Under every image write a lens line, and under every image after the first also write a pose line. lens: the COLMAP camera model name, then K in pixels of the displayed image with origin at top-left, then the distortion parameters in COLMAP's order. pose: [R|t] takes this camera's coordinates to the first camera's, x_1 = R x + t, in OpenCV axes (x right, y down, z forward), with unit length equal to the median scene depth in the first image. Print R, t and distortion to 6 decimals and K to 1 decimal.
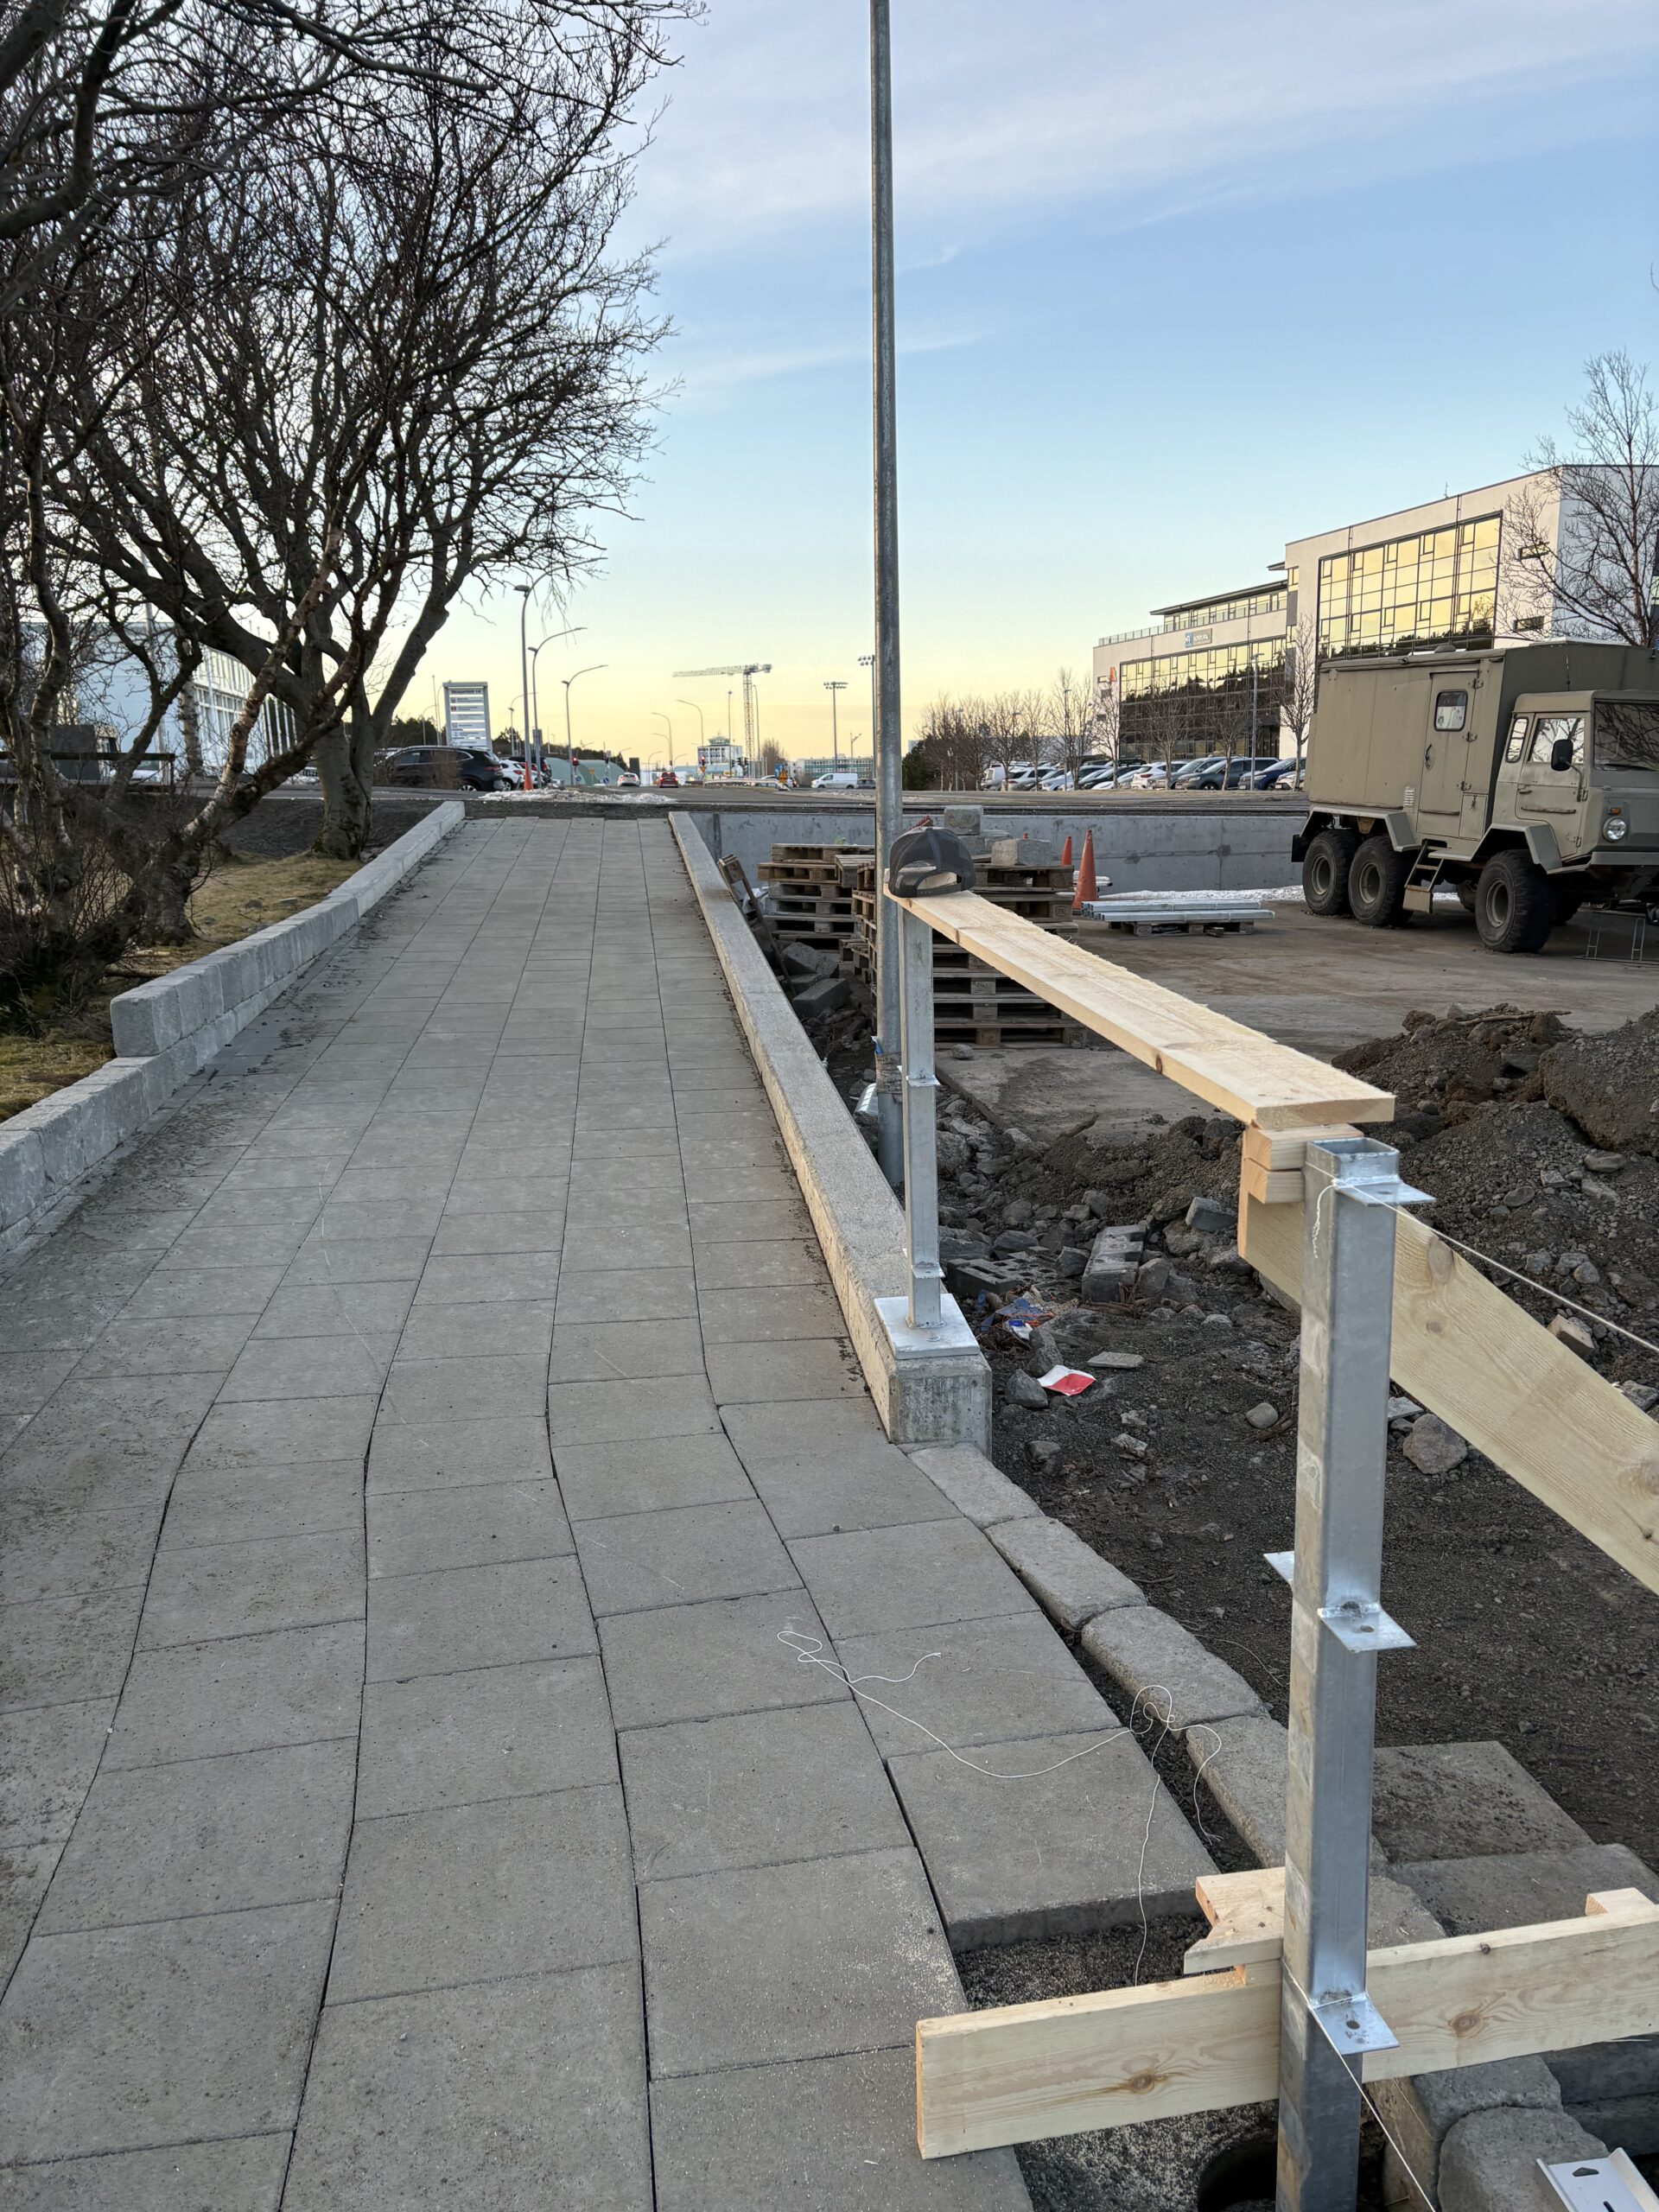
lens RADIAL K [[1651.4, 0, 851.6], [0, 1651.4, 1115.3], [0, 0, 1]] dist [0.038295, -0.032687]
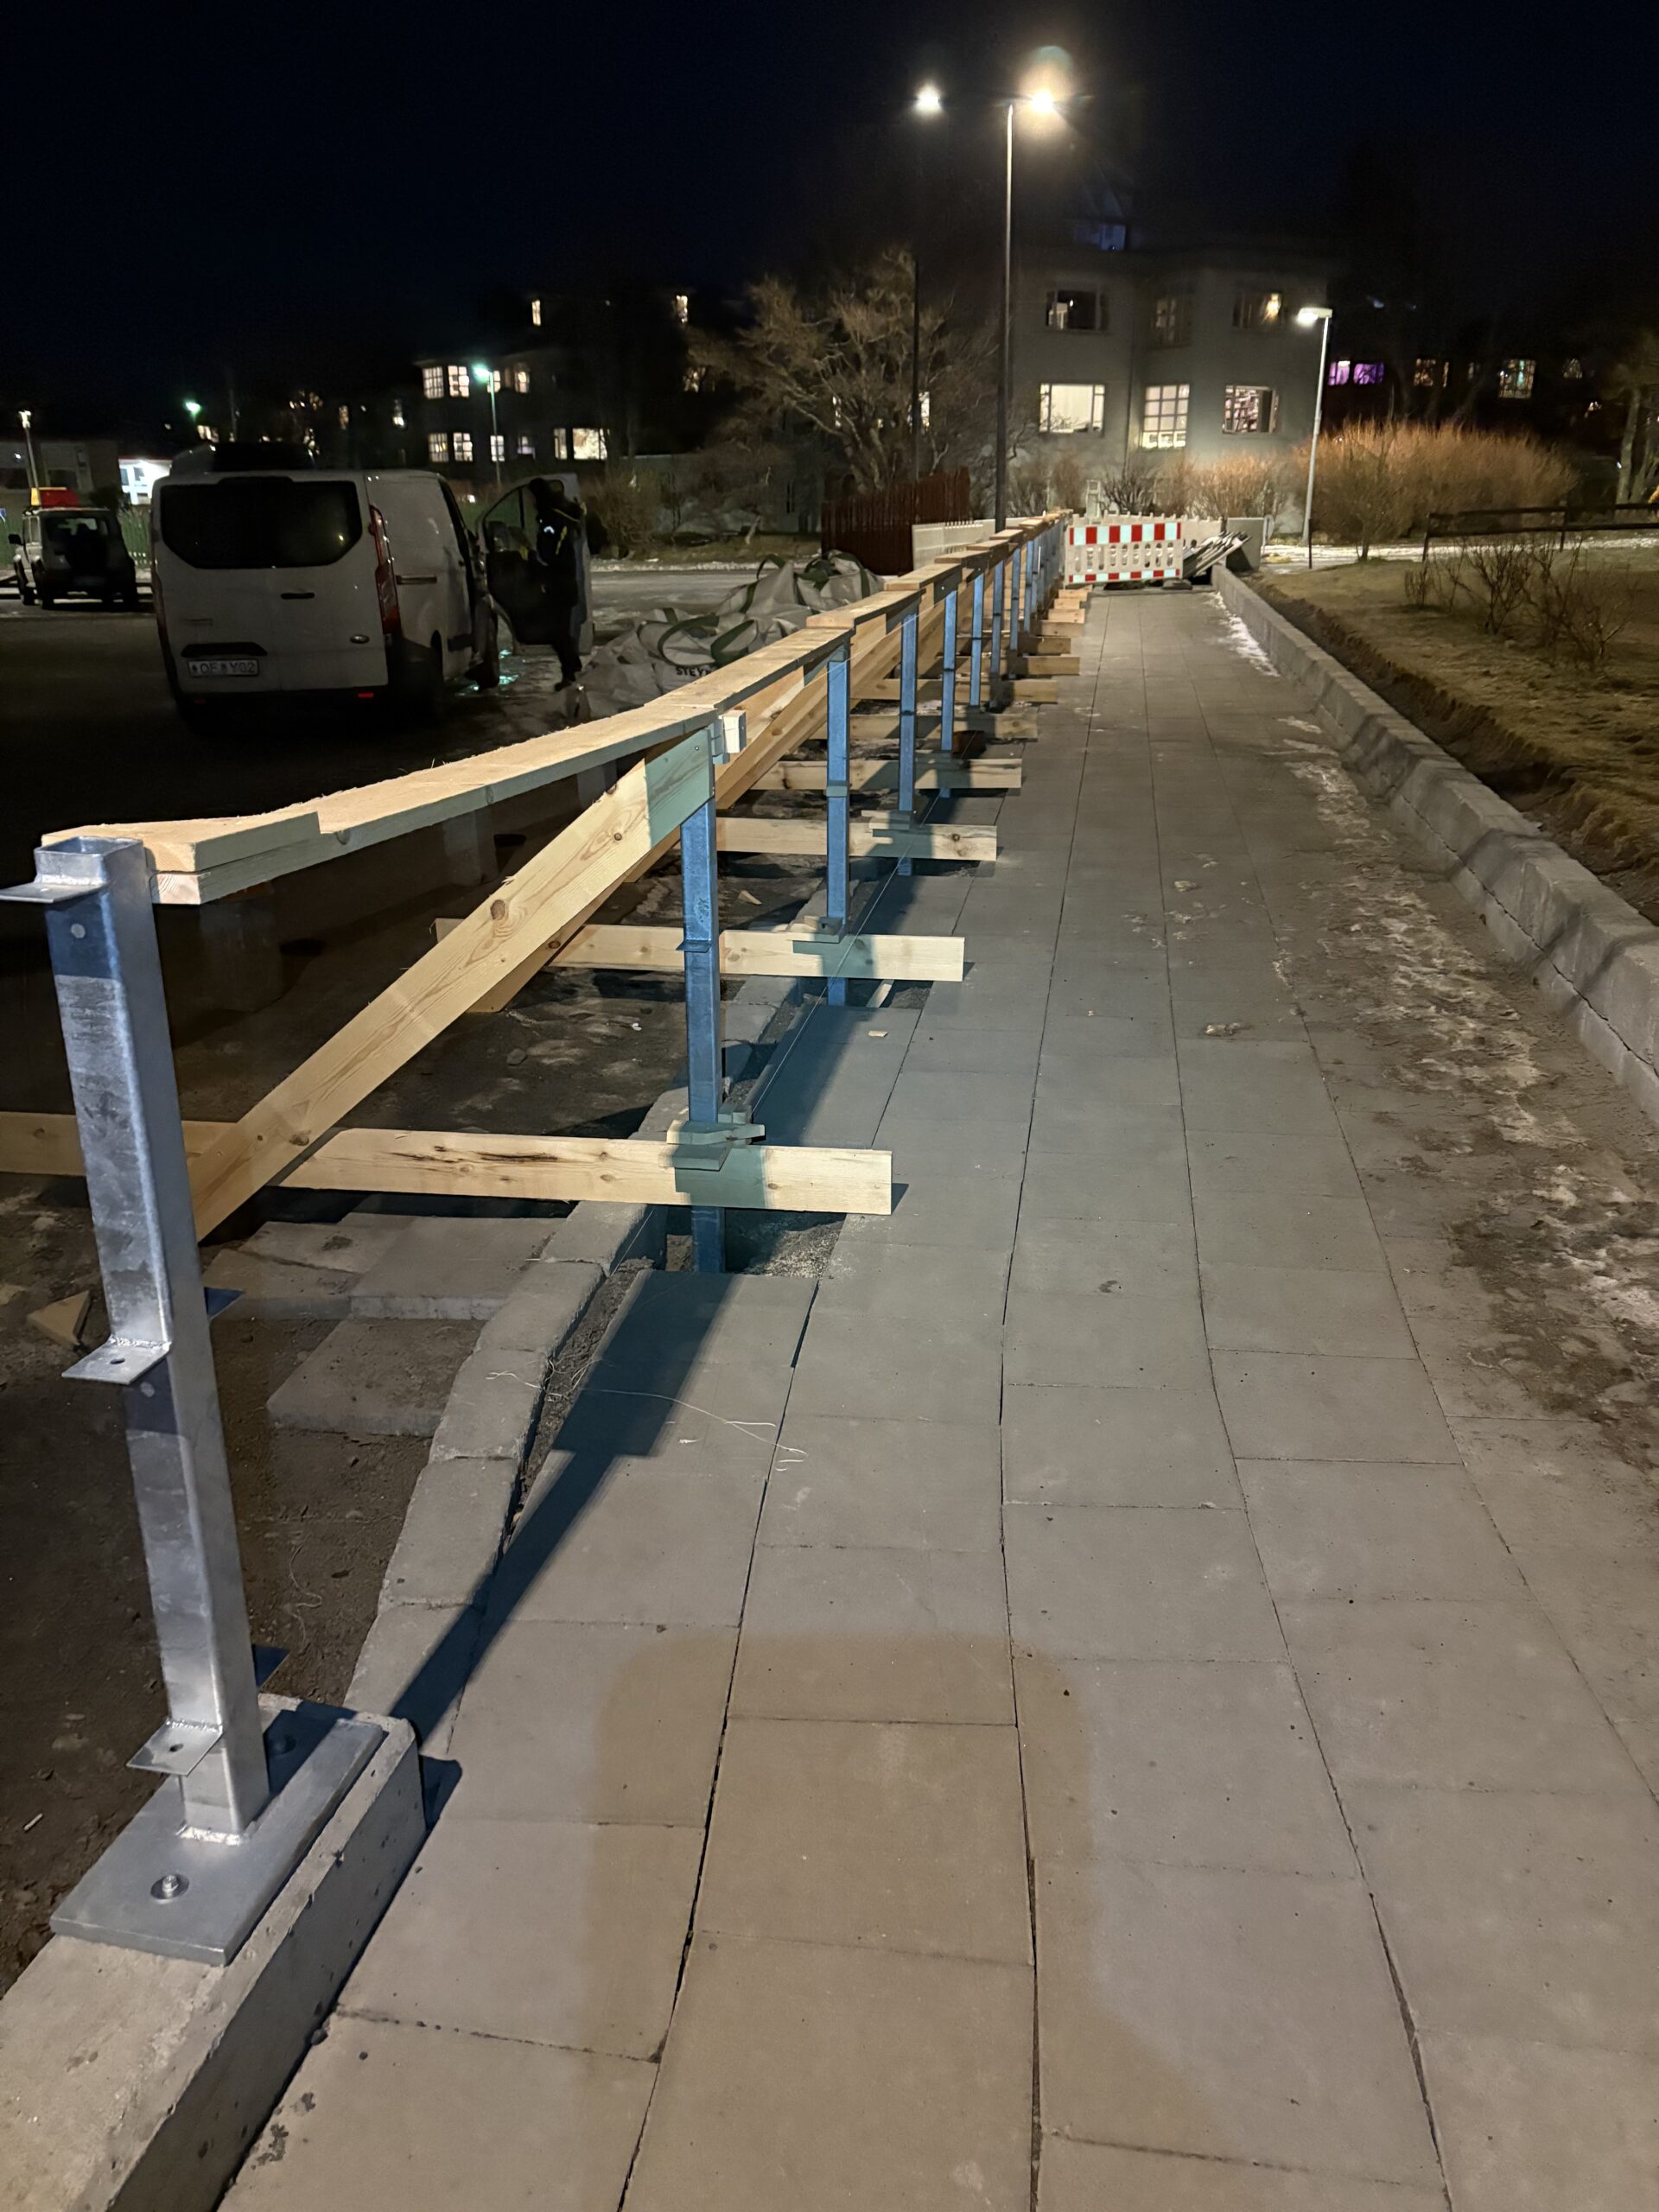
lens RADIAL K [[1651.4, 0, 826.7], [0, 1651.4, 1104.5], [0, 0, 1]] dist [0.038295, -0.032687]
pose [[-0.945719, -0.089119, 0.312526, -0.255037], [0.091712, 0.849390, 0.519736, -0.285534], [-0.311775, 0.520186, -0.795112, 1.277629]]
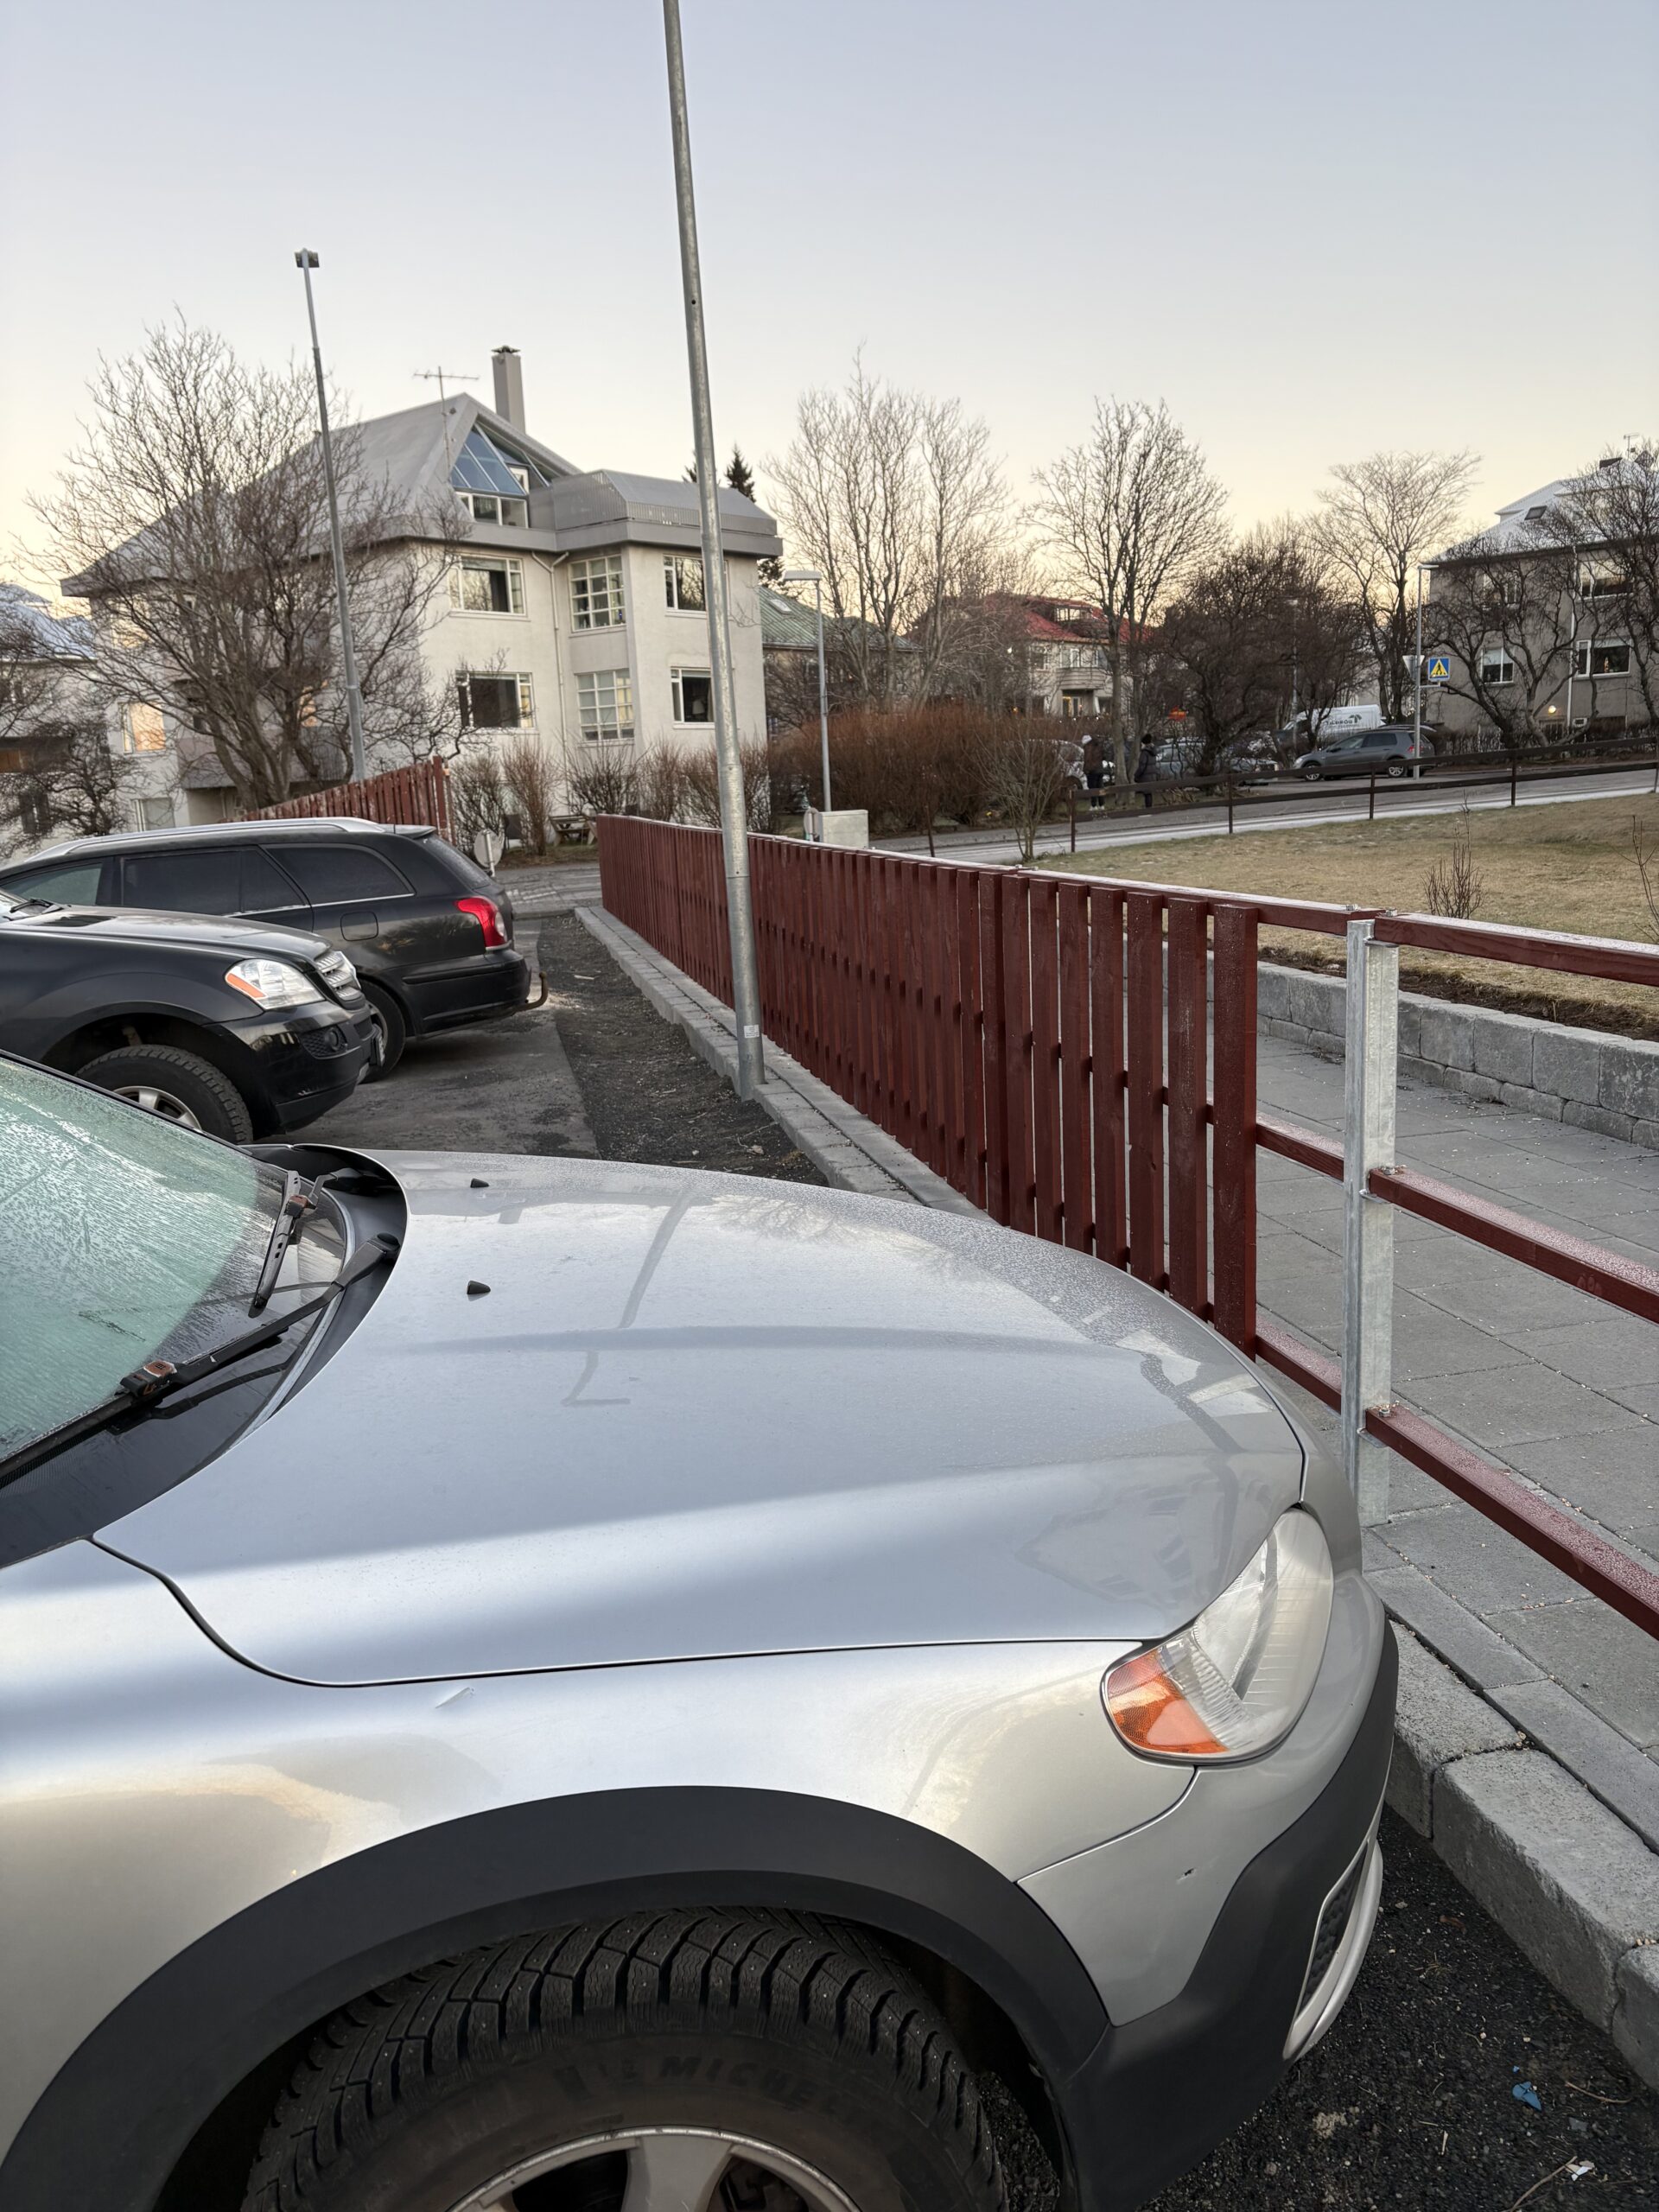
lens RADIAL K [[1651.4, 0, 811.6], [0, 1651.4, 1124.1], [0, 0, 1]] dist [0.038295, -0.032687]
pose [[-0.996483, 0.081409, -0.019830, 0.838384], [0.066442, 0.911914, 0.404967, 0.273424], [0.051052, 0.402225, -0.914116, -1.296911]]
